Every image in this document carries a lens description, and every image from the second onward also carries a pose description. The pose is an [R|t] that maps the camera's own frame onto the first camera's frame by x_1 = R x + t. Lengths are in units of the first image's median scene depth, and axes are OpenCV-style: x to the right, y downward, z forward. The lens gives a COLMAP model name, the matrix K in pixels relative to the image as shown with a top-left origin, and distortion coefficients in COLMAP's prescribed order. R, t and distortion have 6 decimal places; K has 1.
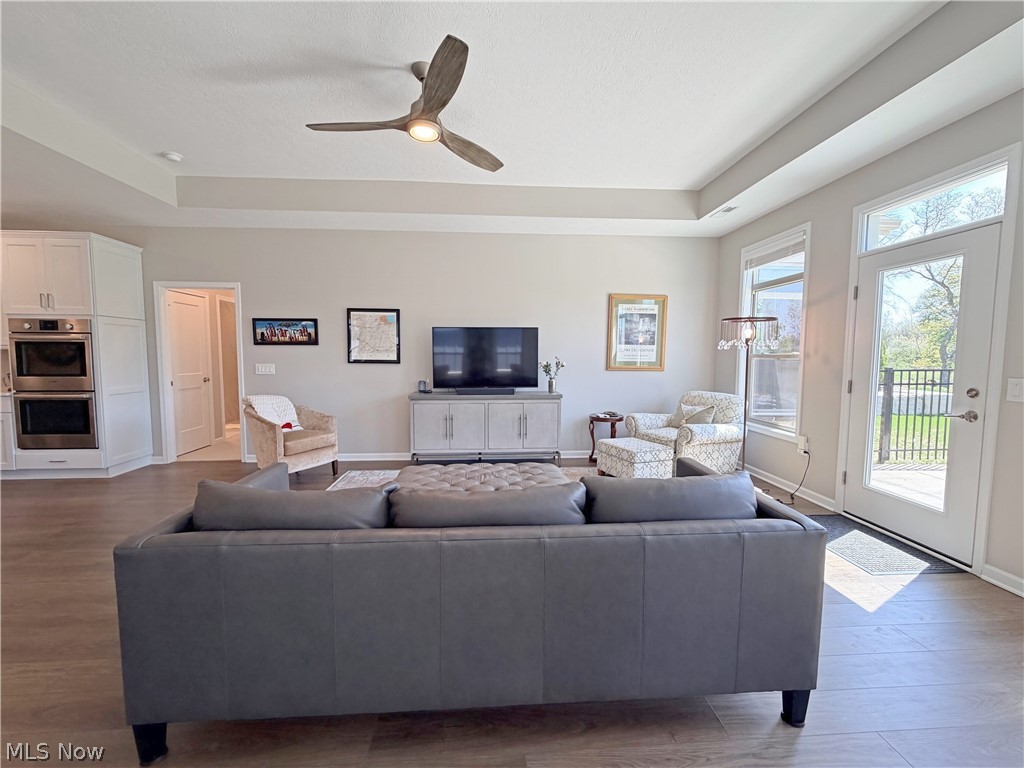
lens RADIAL K [[421.3, 0, 512.0], [0, 421.3, 384.0], [0, 0, 1]] dist [-0.000993, 0.000000]
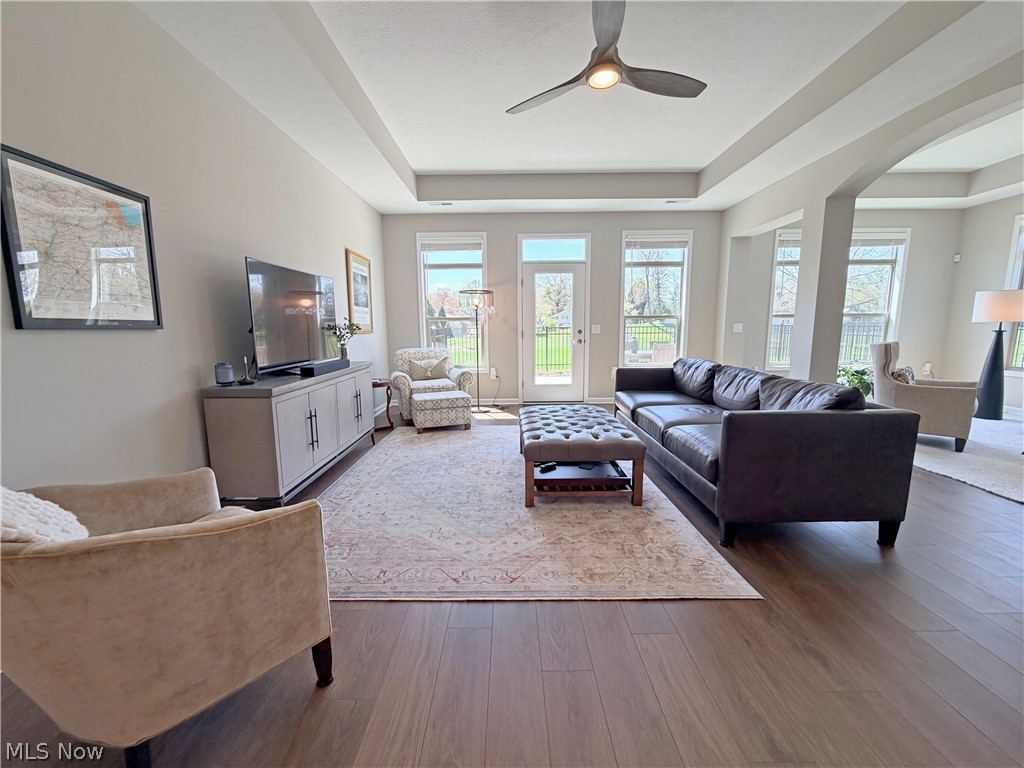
lens RADIAL K [[406.9, 0, 509.1], [0, 406.9, 383.9], [0, 0, 1]] dist [-0.001769, 0.000113]
pose [[0.076517, -0.145378, 0.986413, -0.700346], [0.082744, 0.986827, 0.139021, -0.021943], [-0.993629, 0.070982, 0.087538, 0.652676]]
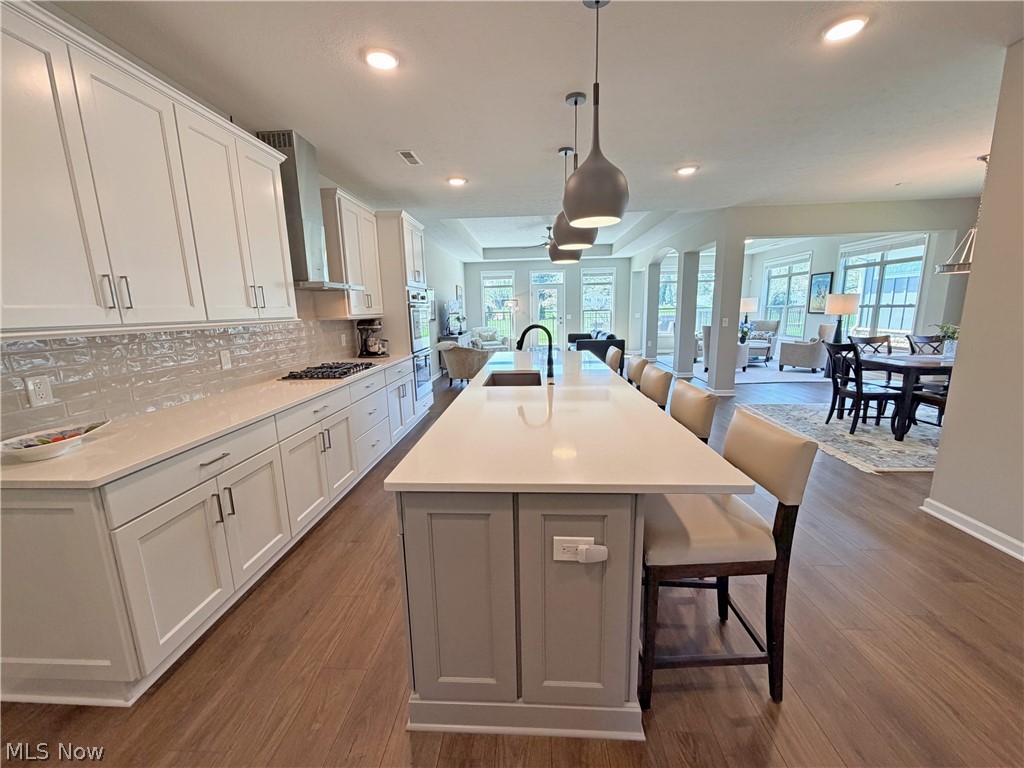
lens RADIAL K [[406.9, 0, 509.1], [0, 406.9, 383.9], [0, 0, 1]] dist [-0.001769, 0.000113]
pose [[0.135171, -0.186094, 0.973190, -2.024114], [0.095716, 0.980063, 0.174114, -0.059447], [-0.986188, 0.069615, 0.150288, 0.497508]]
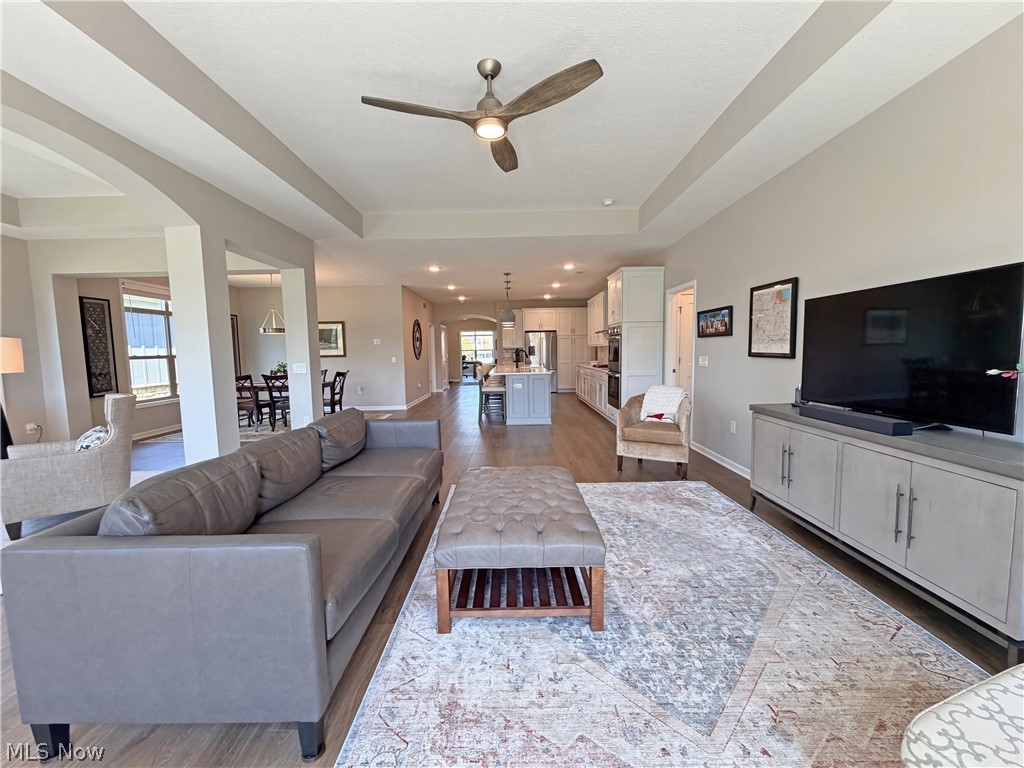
lens RADIAL K [[406.9, 0, 509.1], [0, 406.9, 383.9], [0, 0, 1]] dist [-0.001769, 0.000113]
pose [[-0.081649, 0.081999, -0.993282, 0.448805], [-0.054926, 0.994725, 0.086634, -0.042226], [0.995146, 0.061631, -0.076715, 0.640056]]
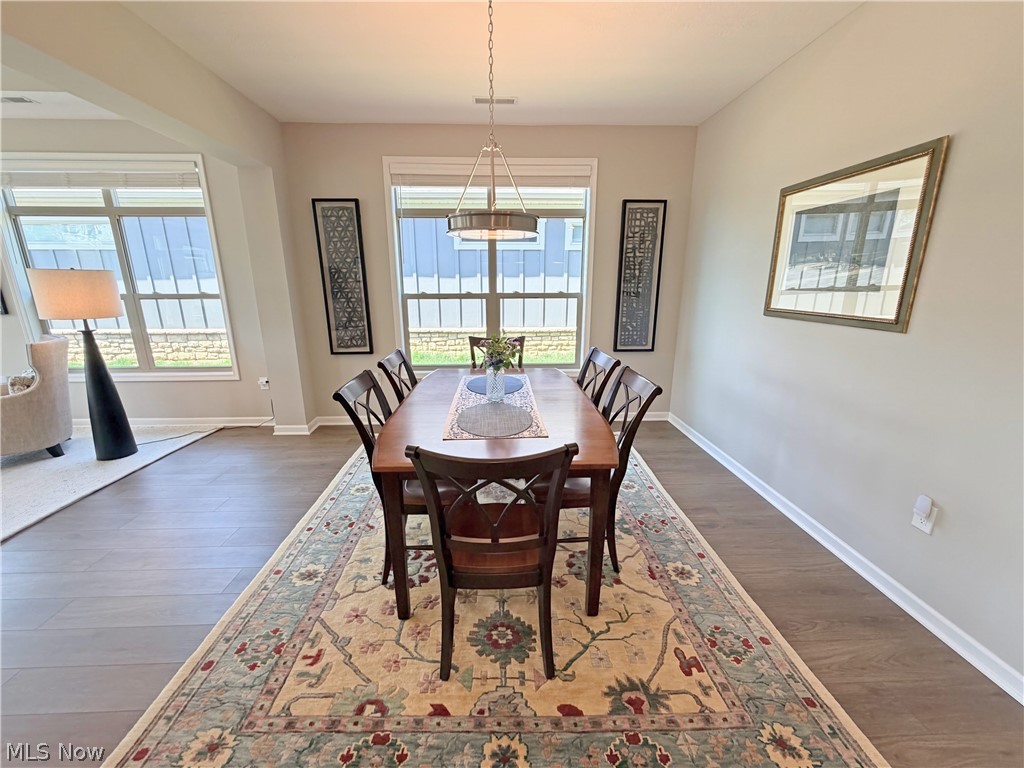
lens RADIAL K [[406.9, 0, 509.1], [0, 406.9, 383.9], [0, 0, 1]] dist [-0.001769, 0.000113]
pose [[-0.999404, -0.011511, 0.032543, -1.036532], [-0.000716, 0.949471, 0.313854, -0.034914], [-0.034511, 0.313644, -0.948913, 0.118777]]
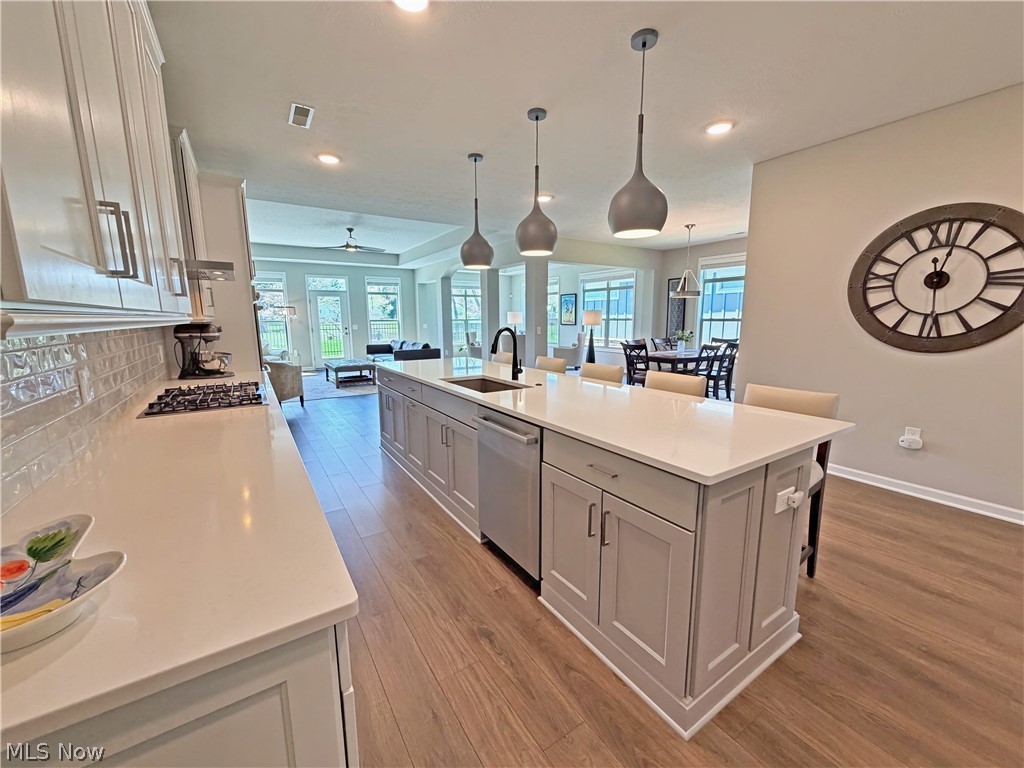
lens RADIAL K [[406.9, 0, 509.1], [0, 406.9, 383.9], [0, 0, 1]] dist [-0.001769, 0.000113]
pose [[-0.476021, -0.141309, 0.868007, -1.944763], [0.068388, 0.978069, 0.196731, -0.072902], [-0.876771, 0.153010, -0.455918, 0.827221]]
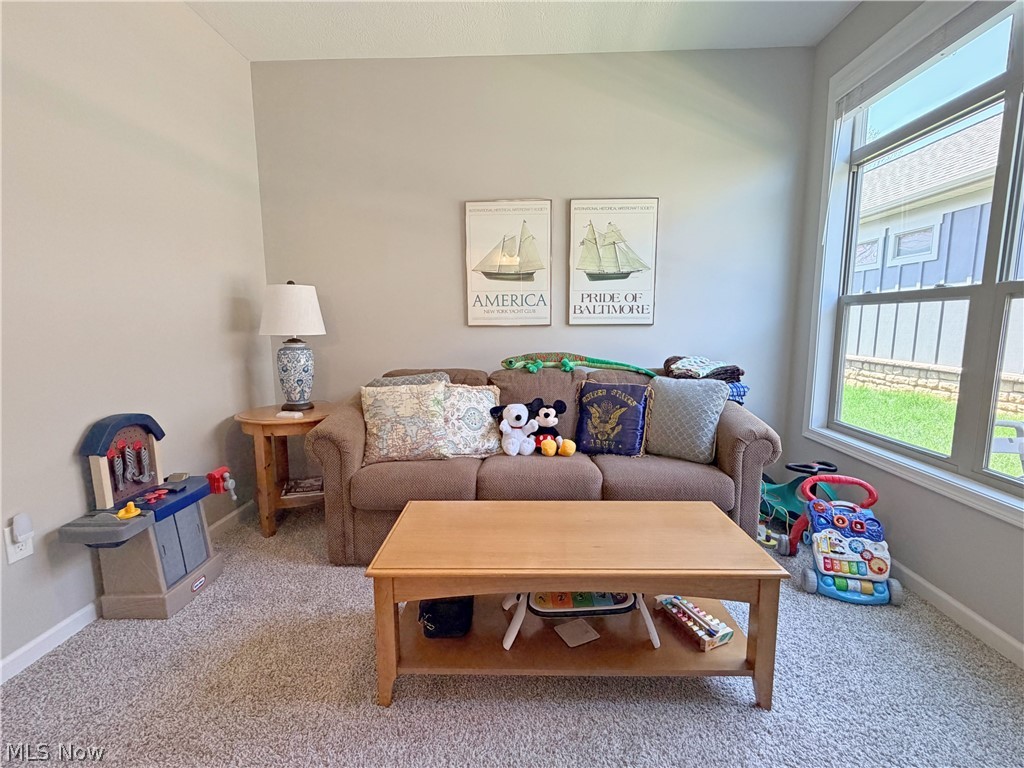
lens RADIAL K [[473.5, 0, 512.0], [0, 473.5, 384.0], [0, 0, 1]] dist [0.000811, 0.000041]
pose [[0.101618, -0.137845, 0.985227, -1.410275], [0.074322, 0.988638, 0.130657, 0.054256], [-0.992043, 0.059947, 0.110708, -0.402317]]
